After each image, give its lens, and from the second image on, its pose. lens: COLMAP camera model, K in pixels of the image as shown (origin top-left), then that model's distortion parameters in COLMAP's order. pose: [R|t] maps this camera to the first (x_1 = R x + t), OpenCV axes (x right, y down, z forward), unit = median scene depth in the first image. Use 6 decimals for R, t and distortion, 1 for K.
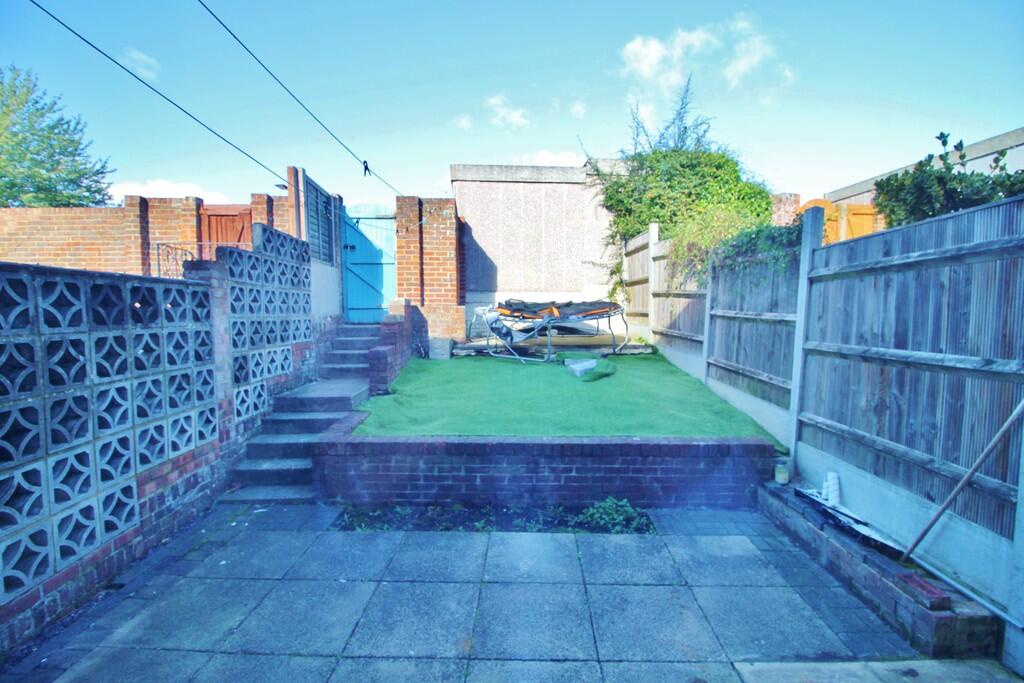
lens RADIAL K [[477.5, 0, 515.2], [0, 477.5, 342.0], [0, 0, 1]] dist [-0.002778, -0.000726]
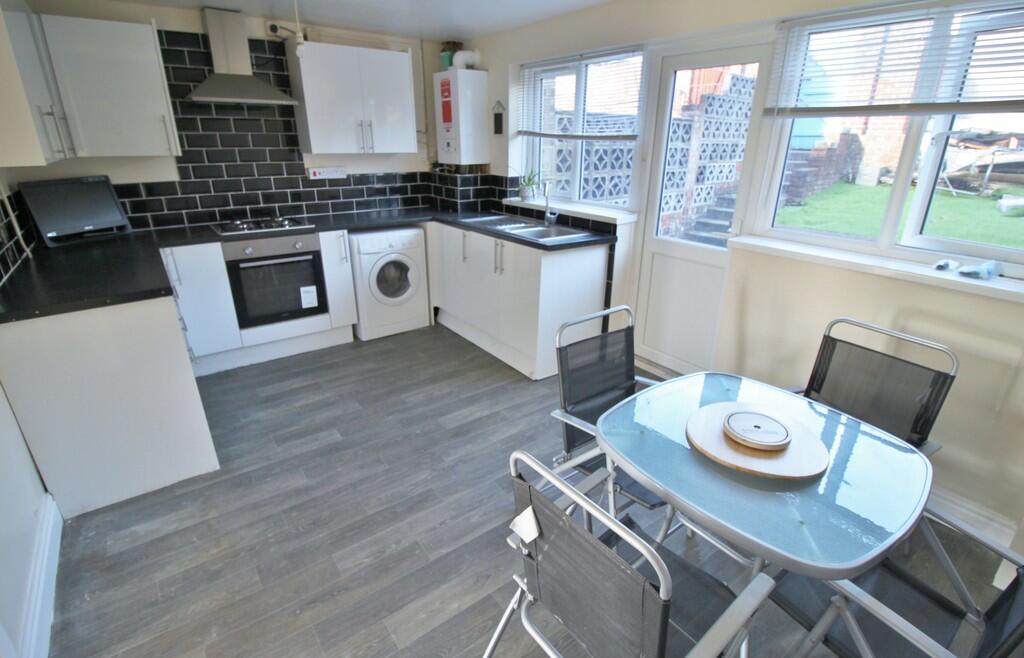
lens RADIAL K [[488.3, 0, 512.5], [0, 488.3, 328.5], [0, 0, 1]] dist [-0.016411, -0.000917]
pose [[0.626833, 0.290840, -0.722837, 0.378874], [-0.057769, 0.942515, 0.329134, 0.043390], [0.777009, -0.164554, 0.607600, -0.603070]]
